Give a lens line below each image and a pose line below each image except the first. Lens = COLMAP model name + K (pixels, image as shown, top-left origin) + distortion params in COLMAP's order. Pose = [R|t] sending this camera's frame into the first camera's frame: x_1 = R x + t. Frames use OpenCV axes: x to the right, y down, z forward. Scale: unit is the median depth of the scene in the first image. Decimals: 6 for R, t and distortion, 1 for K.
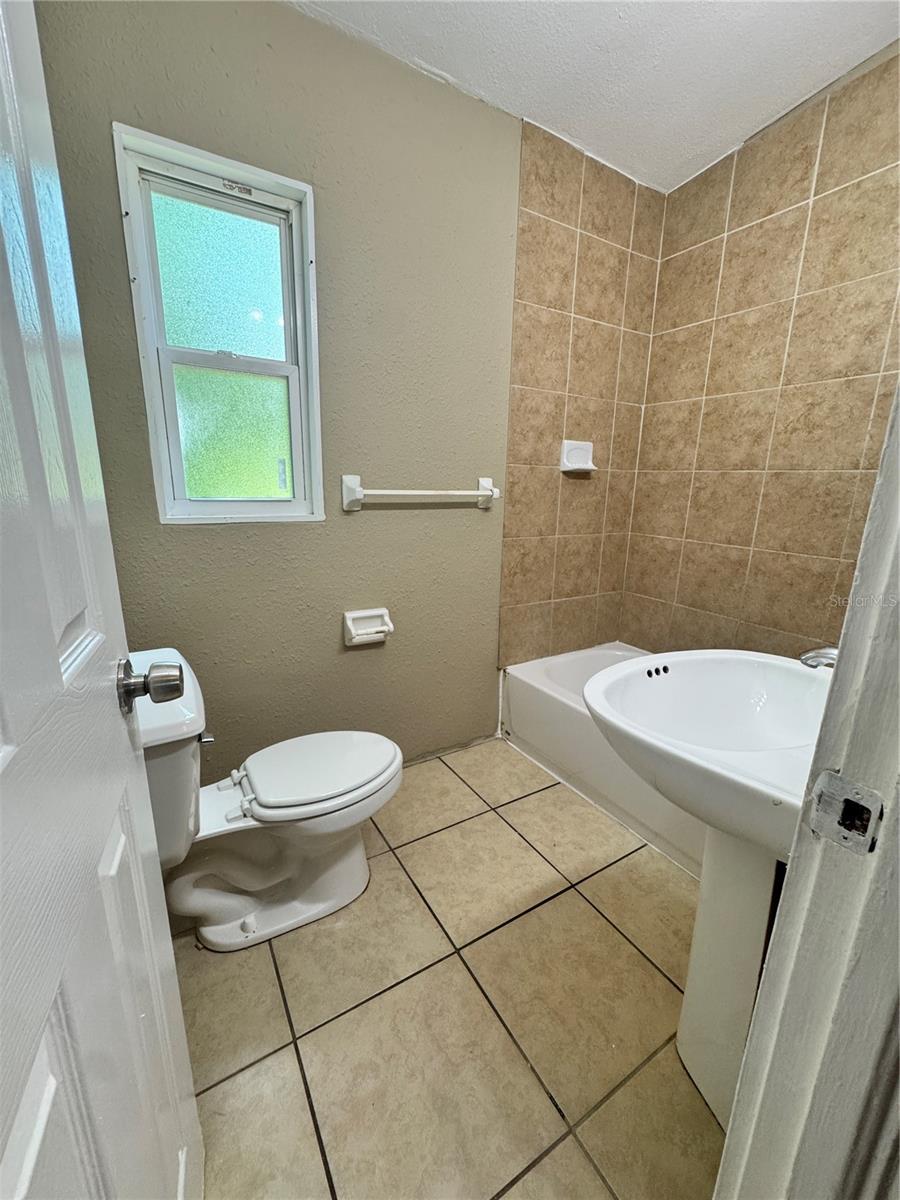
lens RADIAL K [[480.0, 0, 448.6], [0, 480.0, 599.3], [0, 0, 1]] dist [-0.005310, 0.000089]
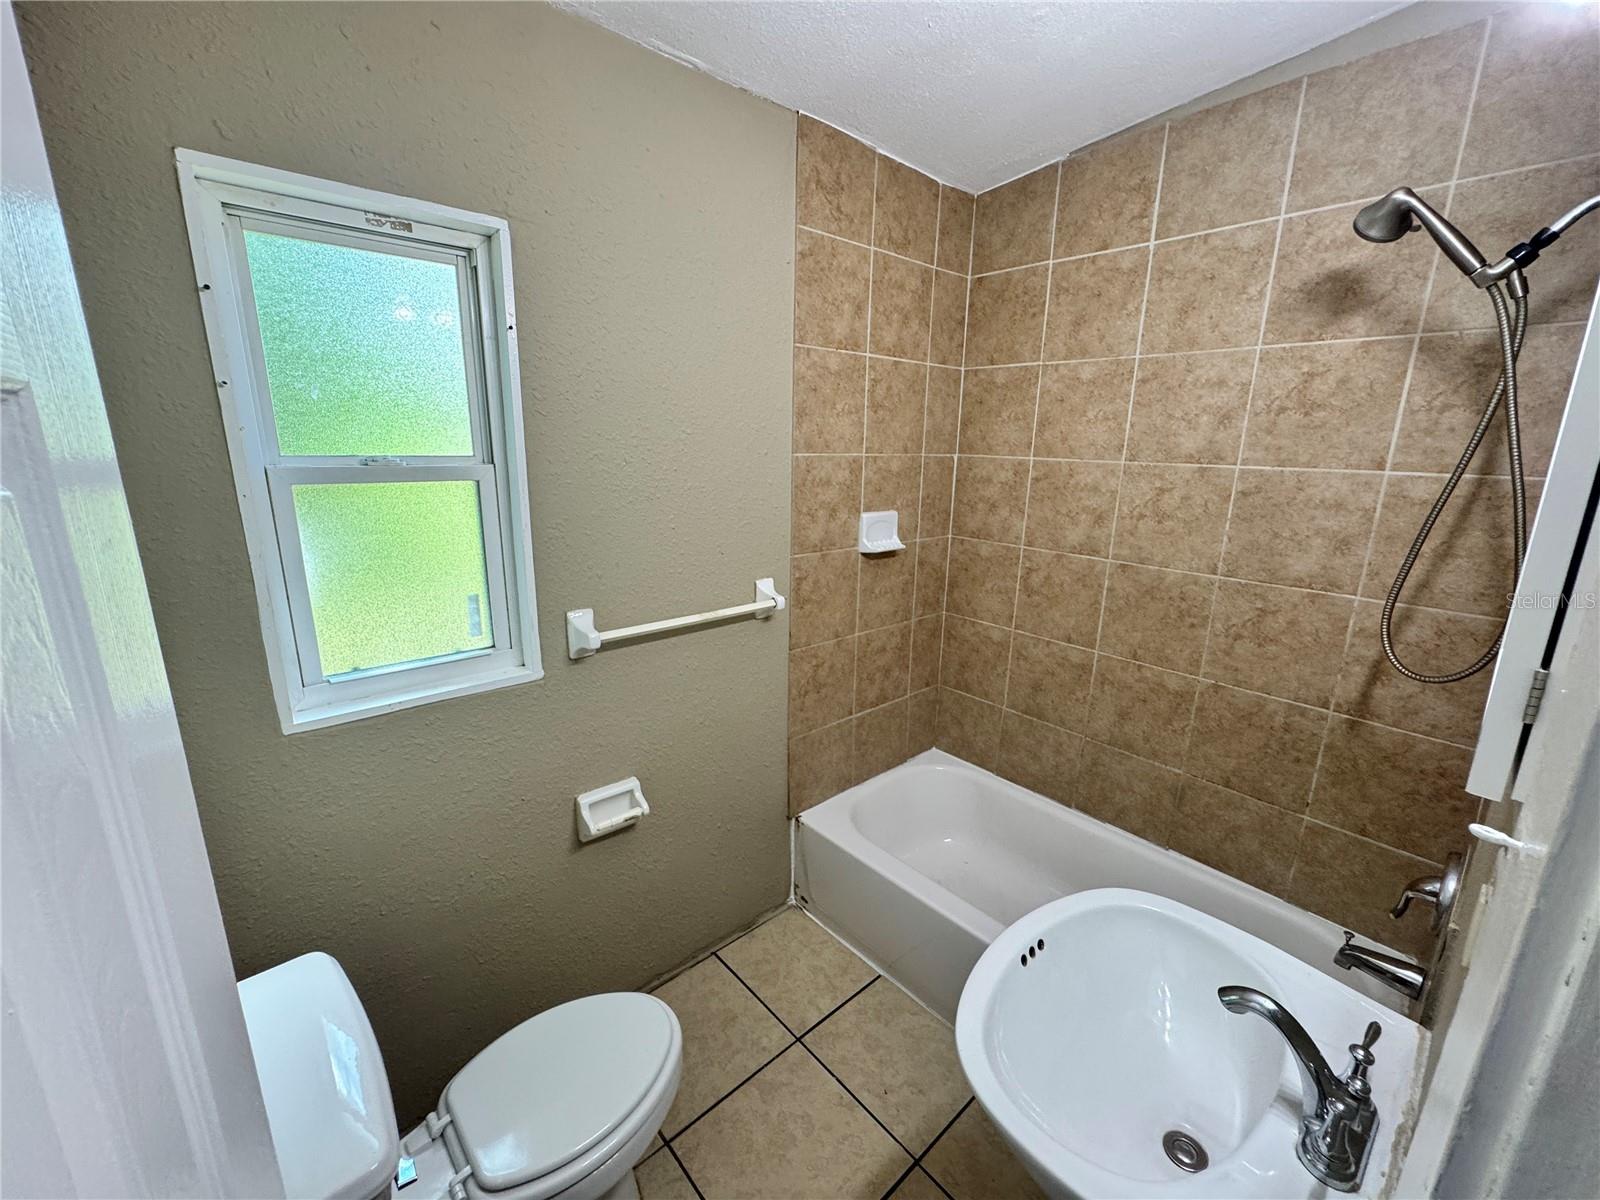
lens RADIAL K [[640.0, 0, 795.4], [0, 640.0, 599.3], [0, 0, 1]] dist [-0.005310, 0.000089]
pose [[0.984267, -0.045561, 0.170711, -0.049303], [0.045413, 0.998957, 0.004774, -0.246528], [-0.170751, 0.003053, 0.985310, 0.029779]]
